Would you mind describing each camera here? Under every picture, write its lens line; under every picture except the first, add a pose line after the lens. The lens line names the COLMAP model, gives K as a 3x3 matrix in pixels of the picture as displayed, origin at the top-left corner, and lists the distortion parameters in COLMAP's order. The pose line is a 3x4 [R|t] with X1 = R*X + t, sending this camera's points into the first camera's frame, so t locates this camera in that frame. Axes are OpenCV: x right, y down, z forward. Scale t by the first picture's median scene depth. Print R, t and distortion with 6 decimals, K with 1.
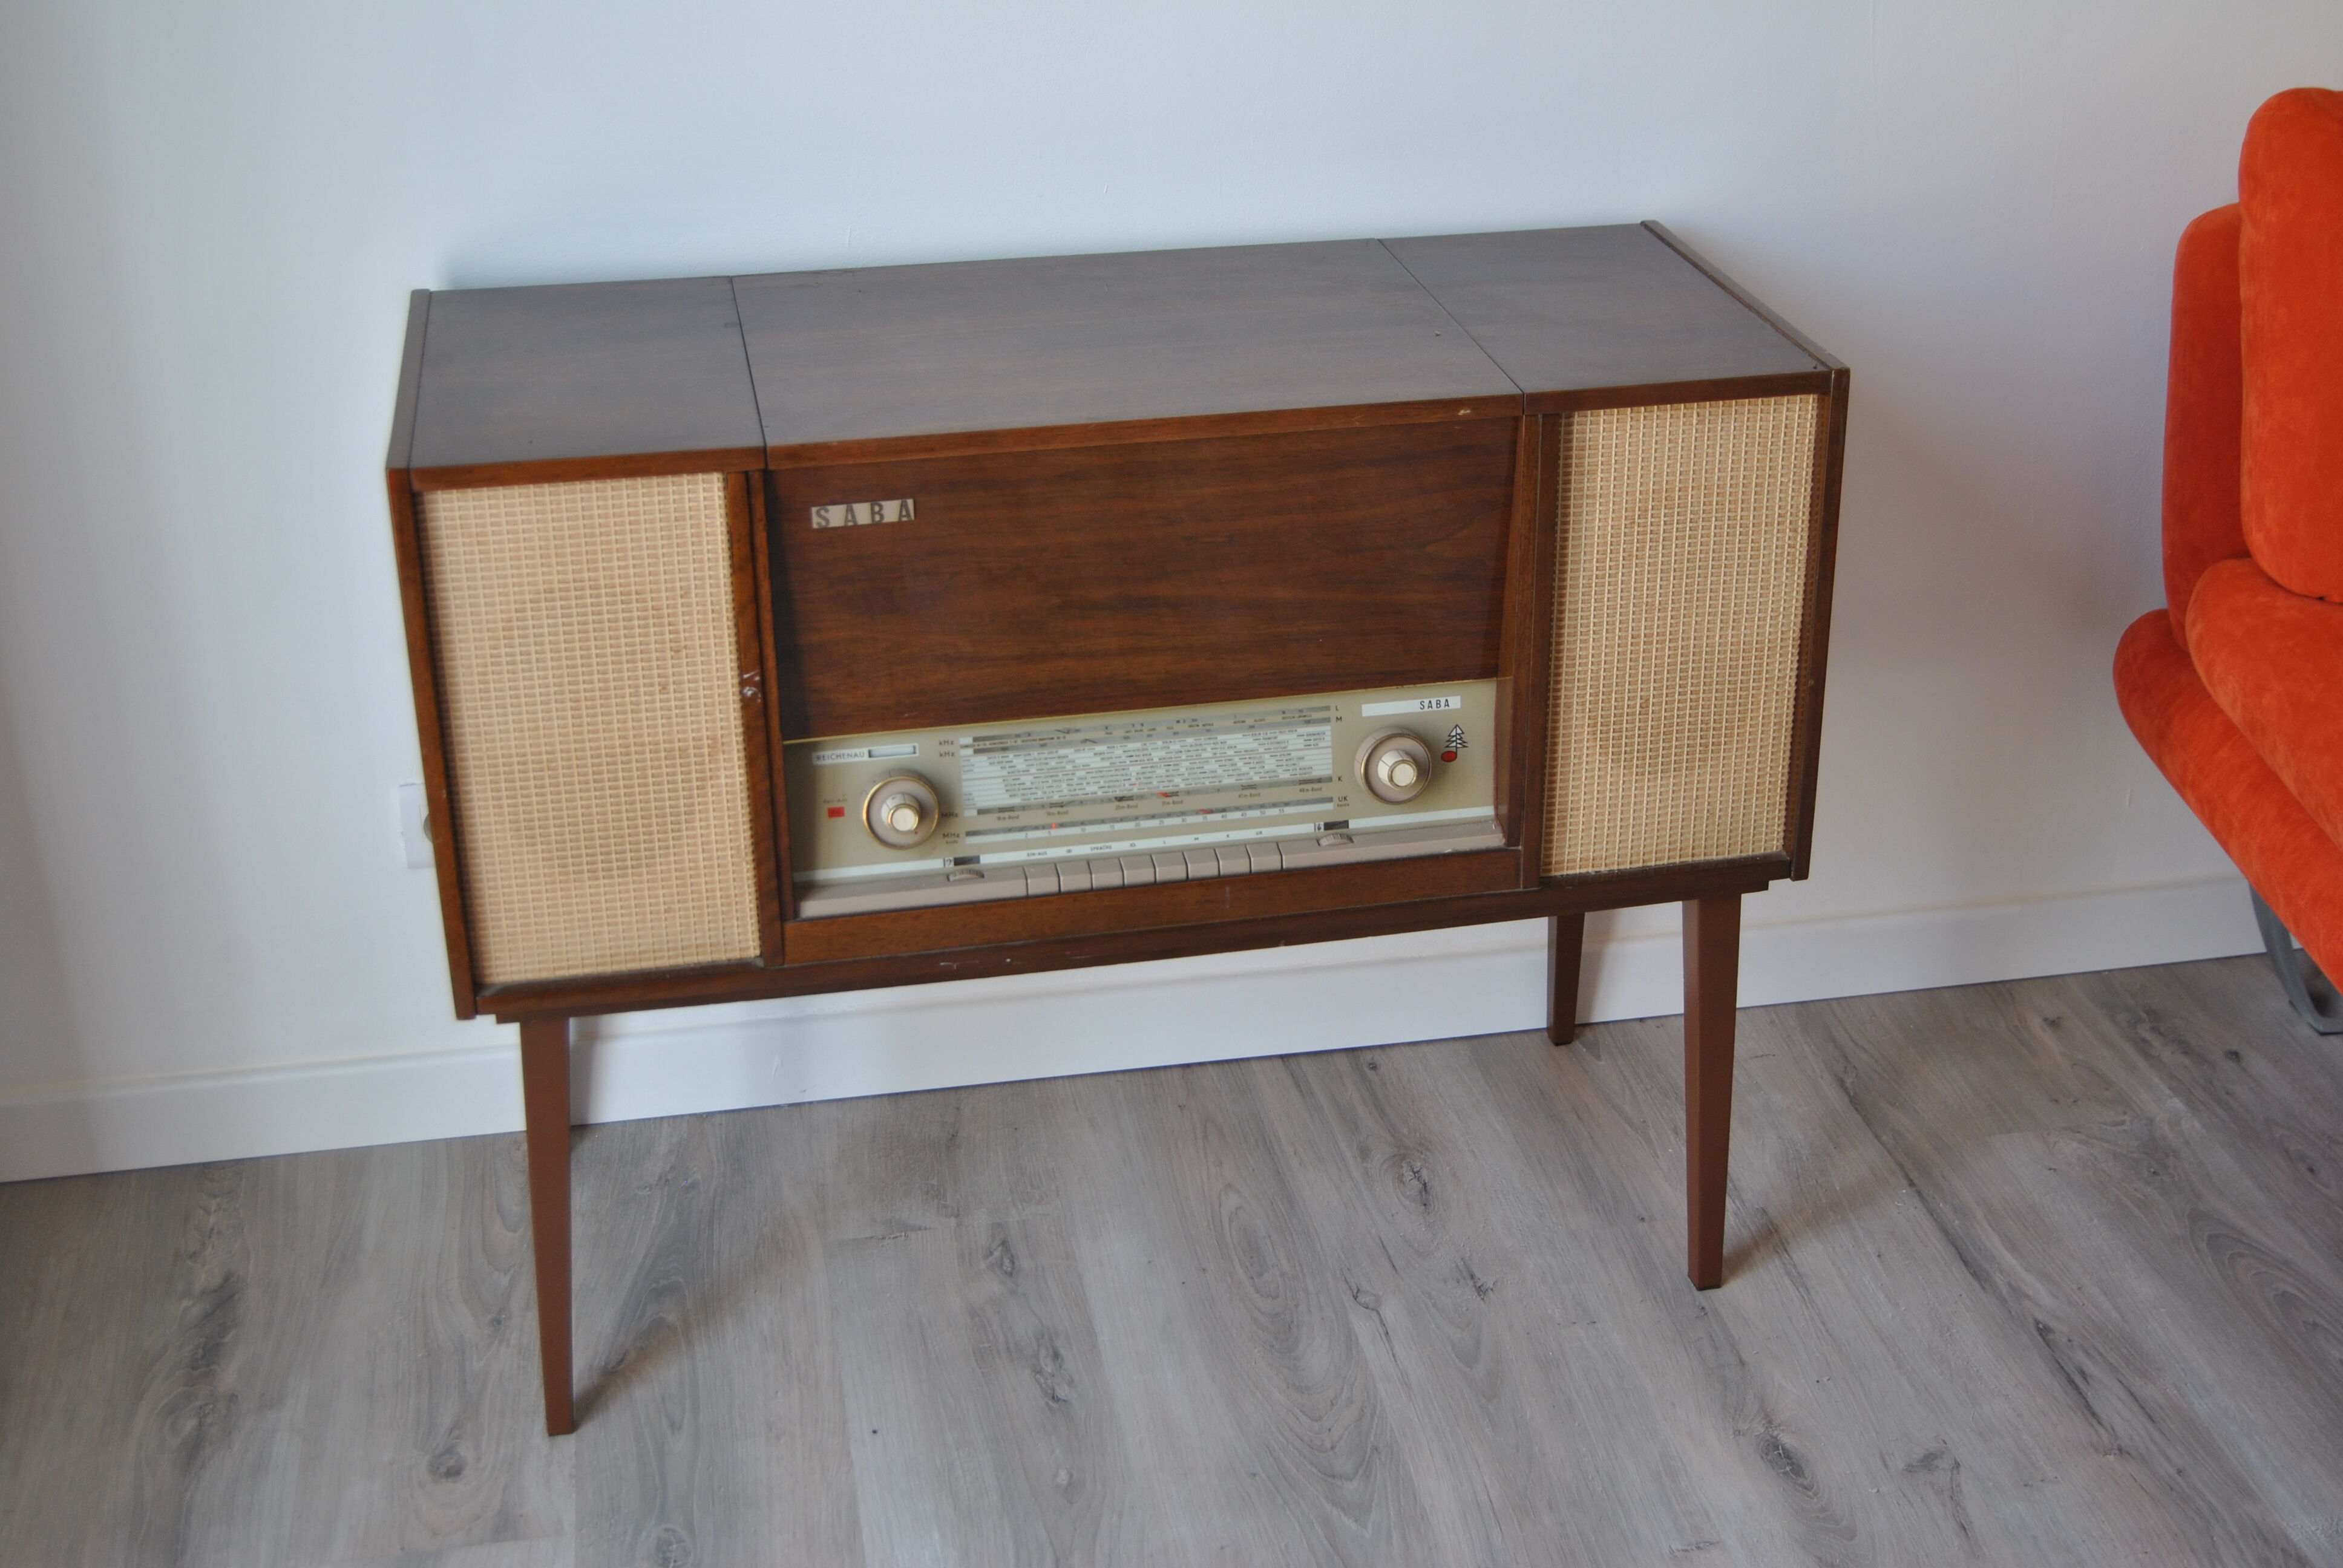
lens RADIAL K [[2827.0, 0, 1161.5], [0, 2827.0, 788.2], [0, 0, 1]] dist [-0.066538, 0.000000]
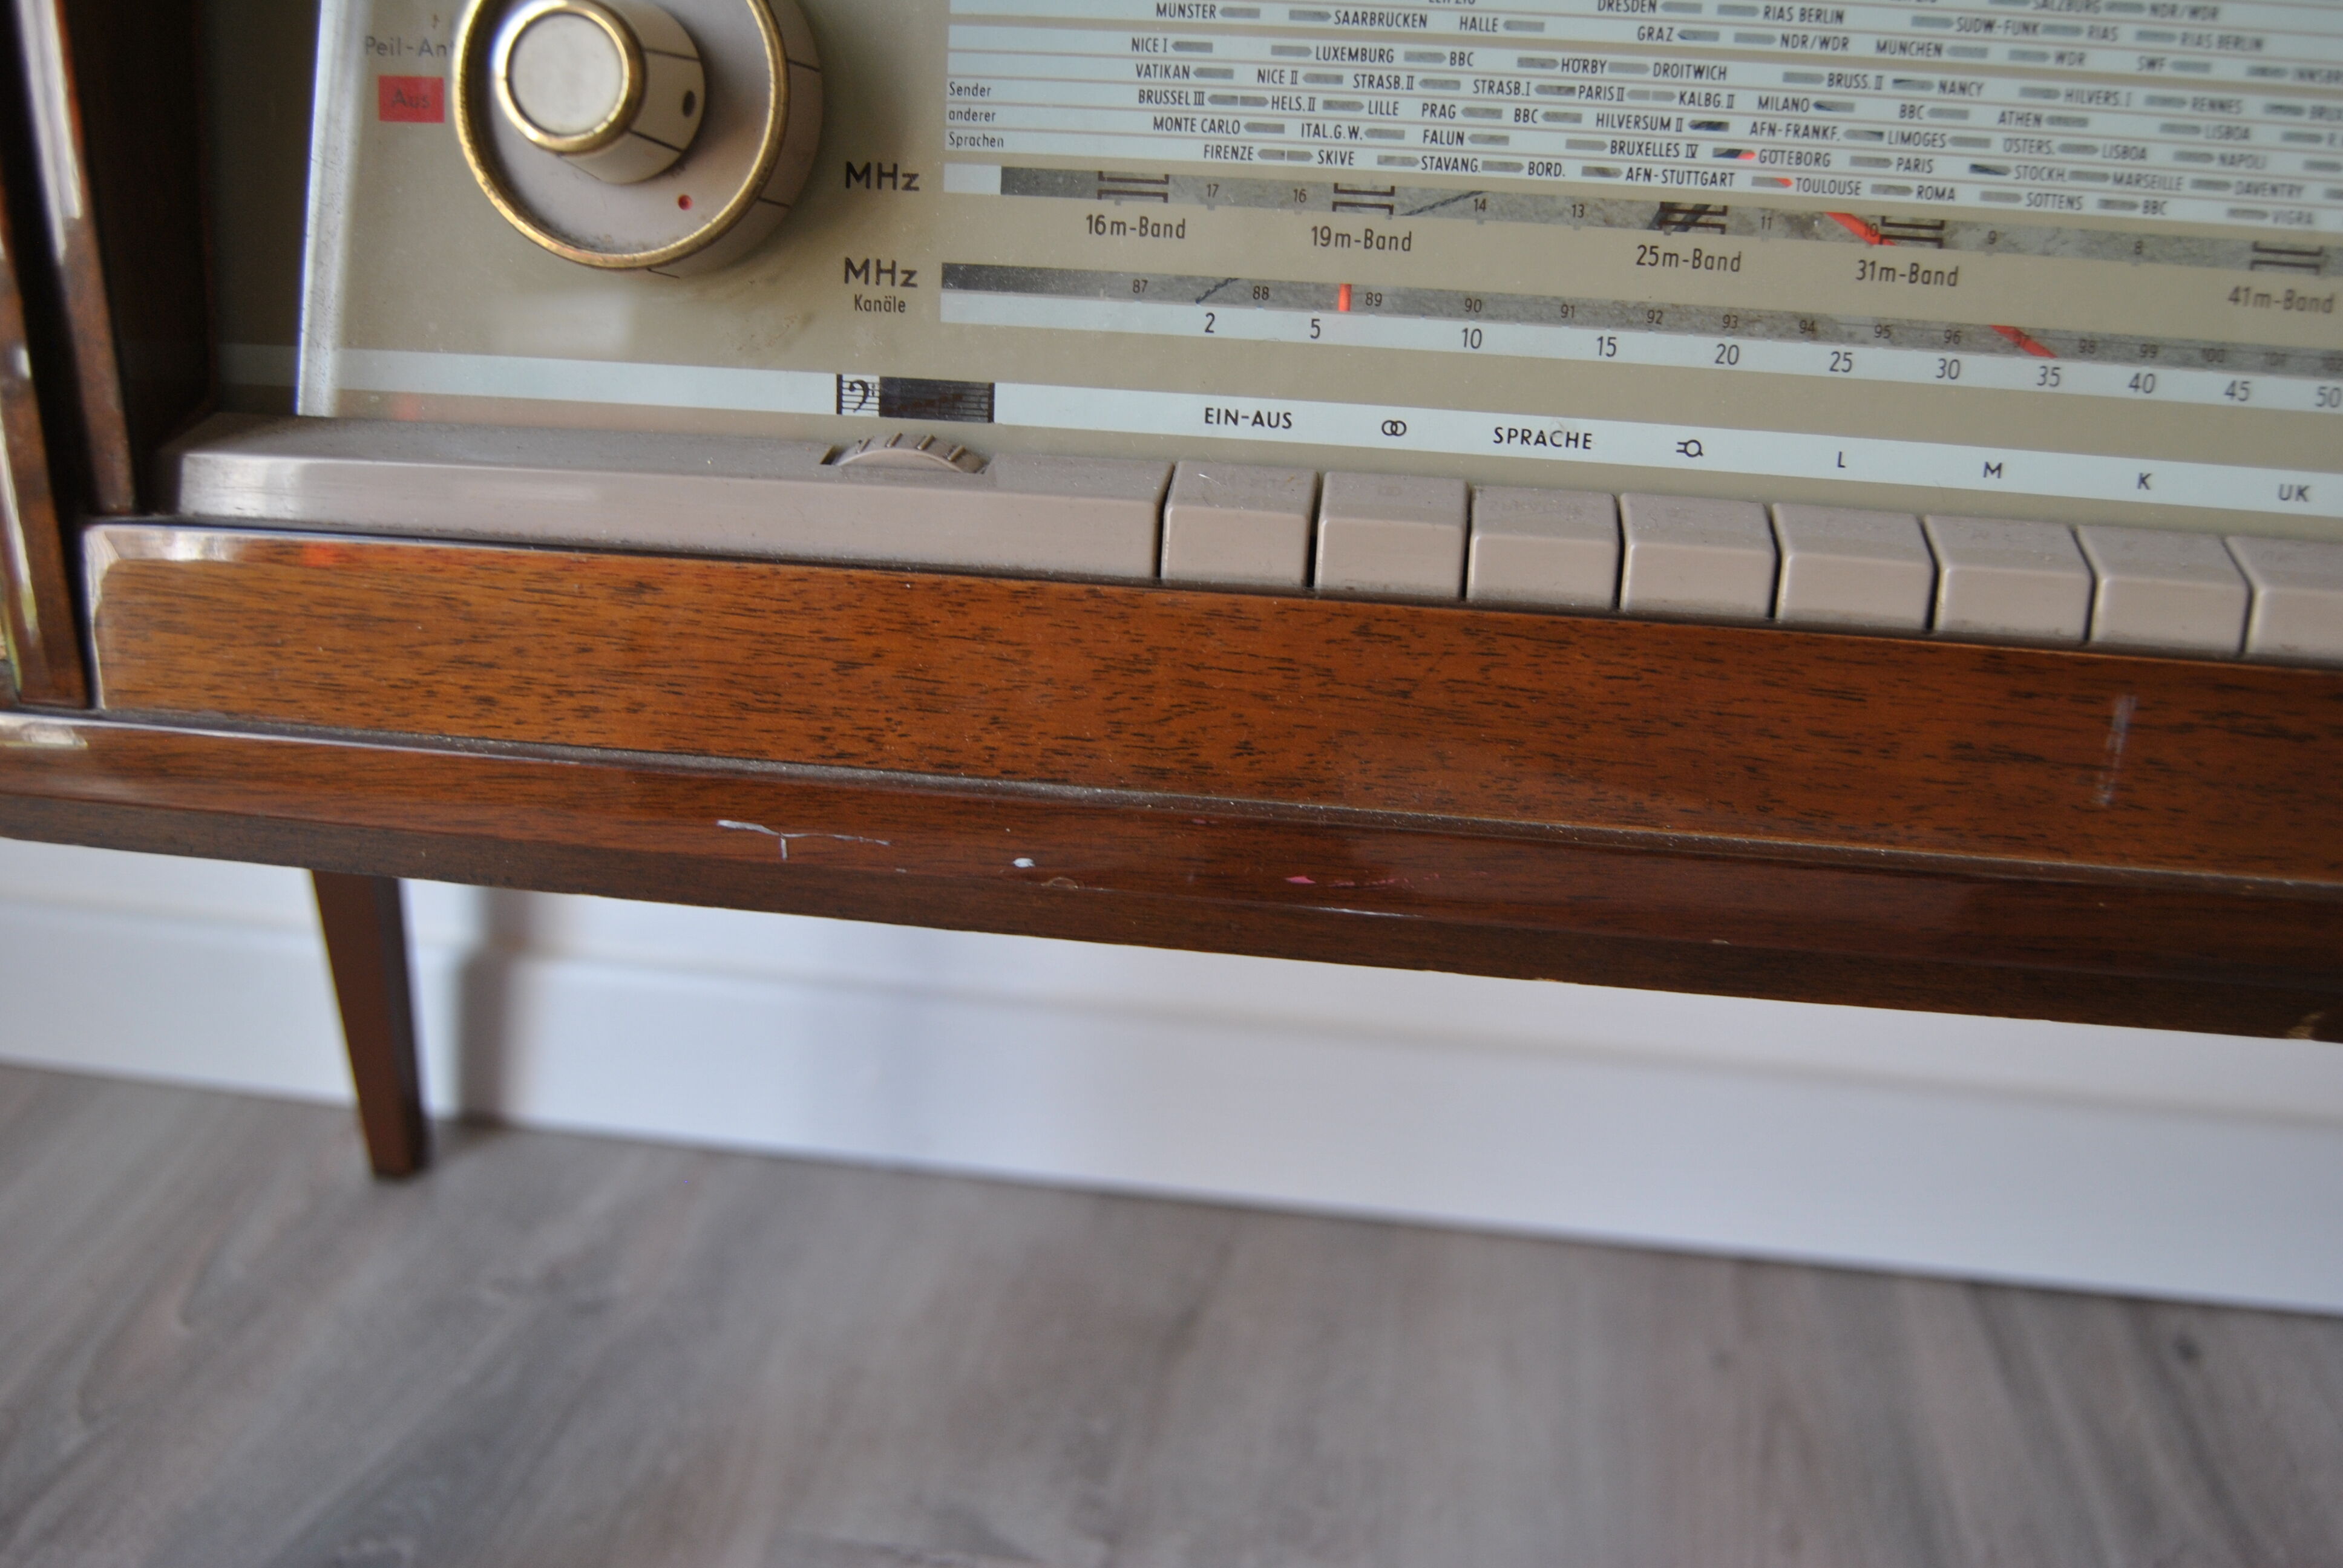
lens RADIAL K [[2126.3, 0, 1181.1], [0, 2126.3, 762.8], [0, 0, 1]] dist [-0.069572, 0.000000]
pose [[0.949967, 0.160398, -0.268021, 0.000080], [-0.170770, 0.985186, -0.015687, 0.052539], [0.261534, 0.060673, 0.963285, 0.823585]]
